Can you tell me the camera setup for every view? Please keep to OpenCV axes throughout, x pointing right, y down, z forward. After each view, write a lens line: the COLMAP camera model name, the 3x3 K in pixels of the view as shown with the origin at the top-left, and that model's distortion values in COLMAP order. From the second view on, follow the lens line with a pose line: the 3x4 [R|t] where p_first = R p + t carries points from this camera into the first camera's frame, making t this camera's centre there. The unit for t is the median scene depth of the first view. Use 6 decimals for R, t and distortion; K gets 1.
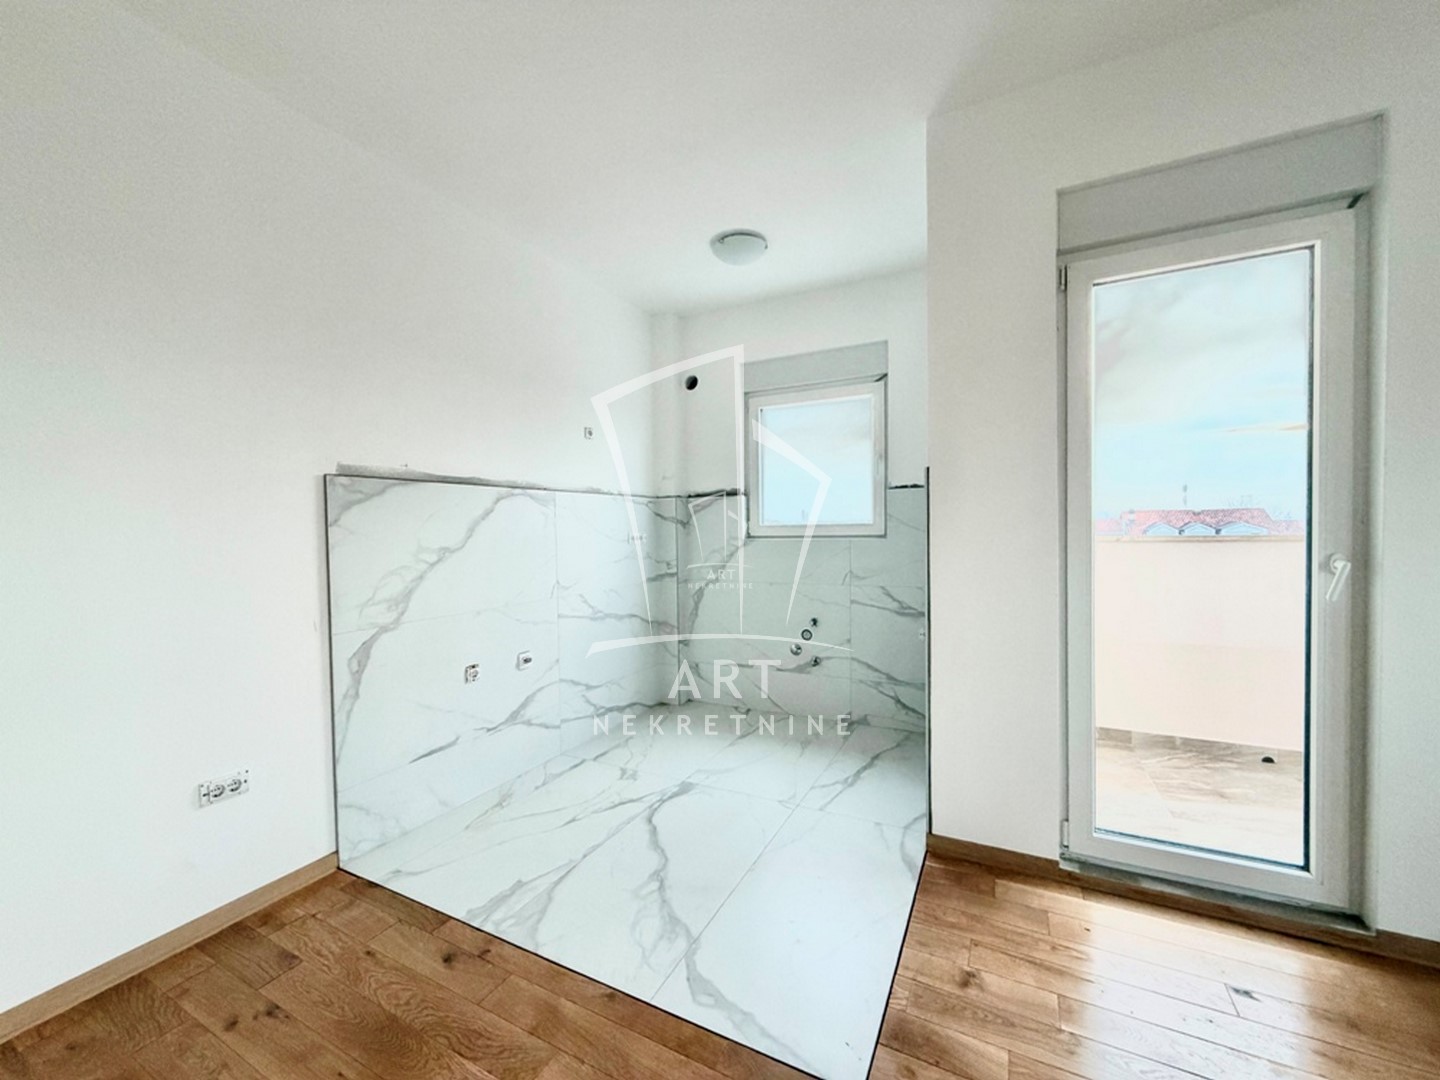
lens RADIAL K [[572.1, 0, 714.8], [0, 572.1, 543.0], [0, 0, 1]] dist [-0.000962, 0.000182]
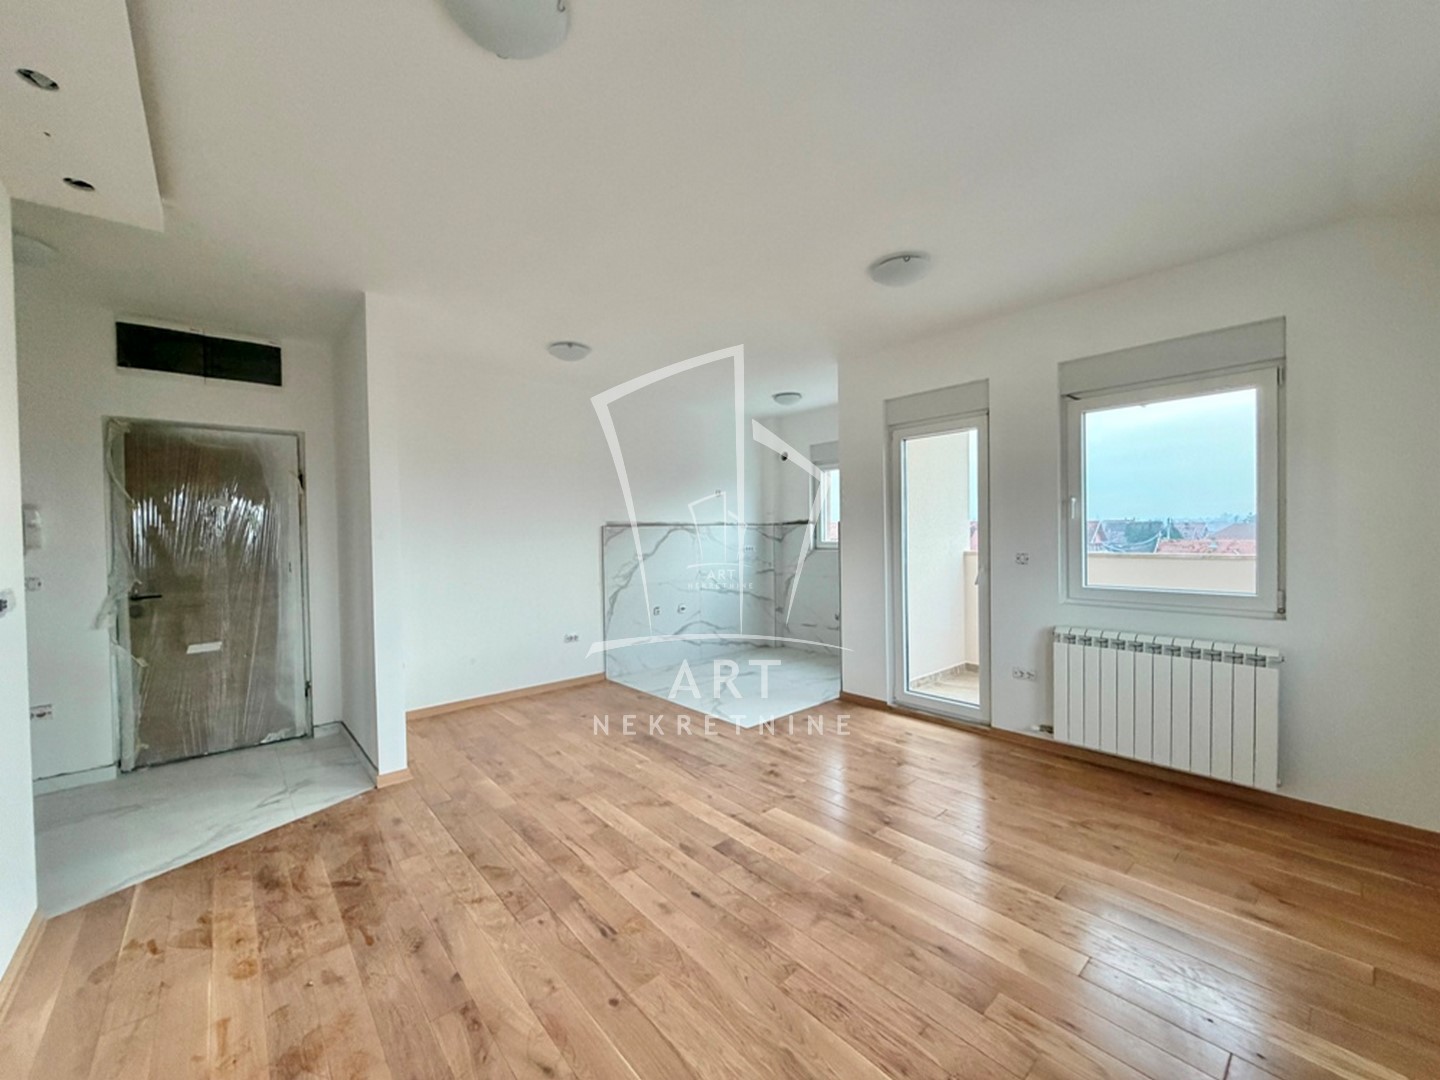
lens RADIAL K [[572.1, 0, 714.8], [0, 572.1, 543.0], [0, 0, 1]] dist [-0.000962, 0.000182]
pose [[0.929910, 0.007816, -0.367705, 0.597963], [-0.007812, 0.999968, 0.001499, -0.040780], [0.367705, 0.001478, 0.929941, -0.979920]]
